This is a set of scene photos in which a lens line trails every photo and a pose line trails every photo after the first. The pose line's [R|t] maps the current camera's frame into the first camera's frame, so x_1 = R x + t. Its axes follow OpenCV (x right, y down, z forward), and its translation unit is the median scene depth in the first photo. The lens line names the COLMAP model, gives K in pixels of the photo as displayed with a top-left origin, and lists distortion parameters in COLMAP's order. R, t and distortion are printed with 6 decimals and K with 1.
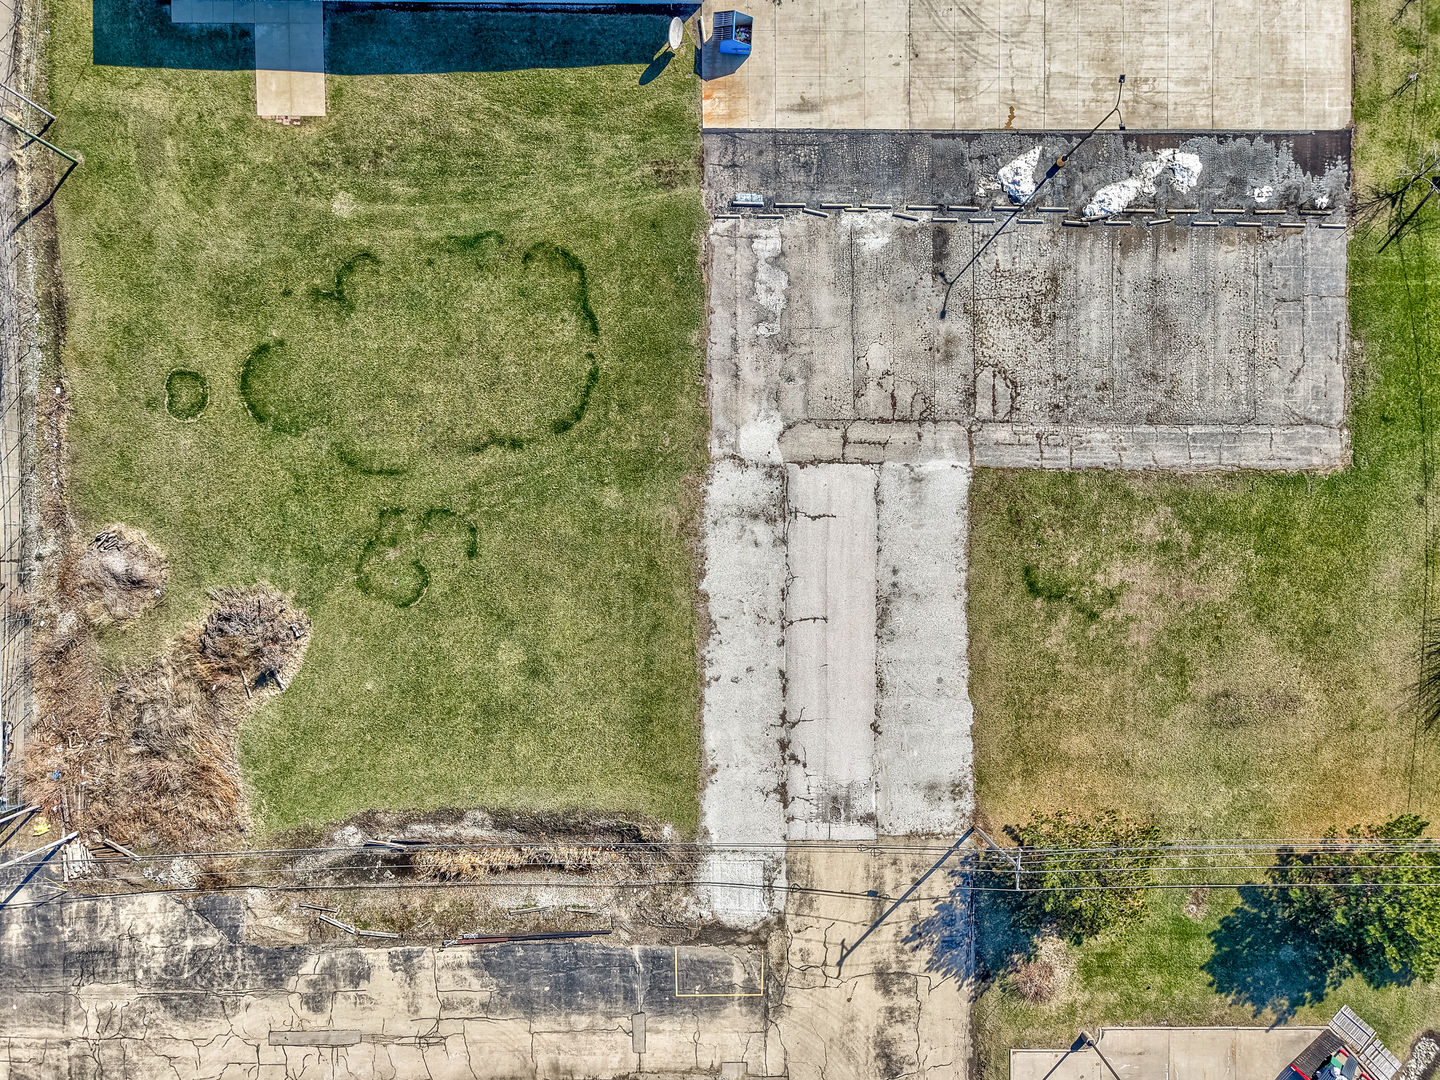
lens RADIAL K [[958.2, 0, 726.4], [0, 958.2, 541.8], [0, 0, 1]] dist [0.038591, -0.022943]
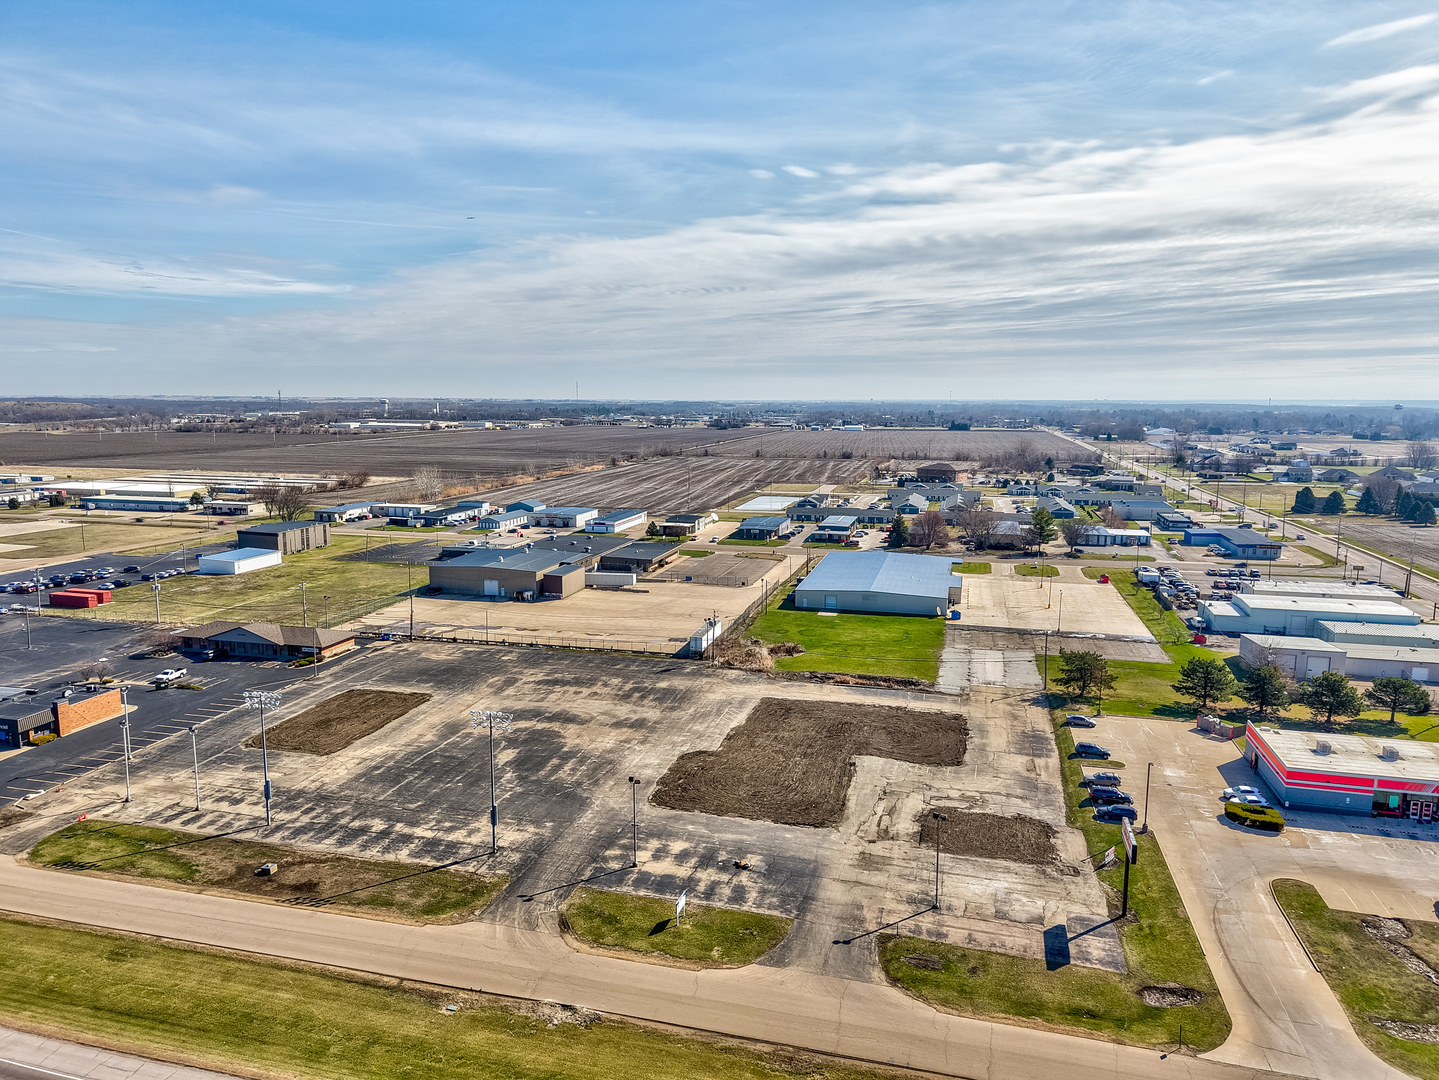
lens RADIAL K [[957.6, 0, 714.4], [0, 957.6, 539.6], [0, 0, 1]] dist [0.038591, -0.022943]
pose [[0.964887, 0.026641, -0.261311, 0.065081], [-0.262556, 0.126554, -0.956582, 2.978639], [0.007586, 0.991602, 0.129105, 0.257673]]
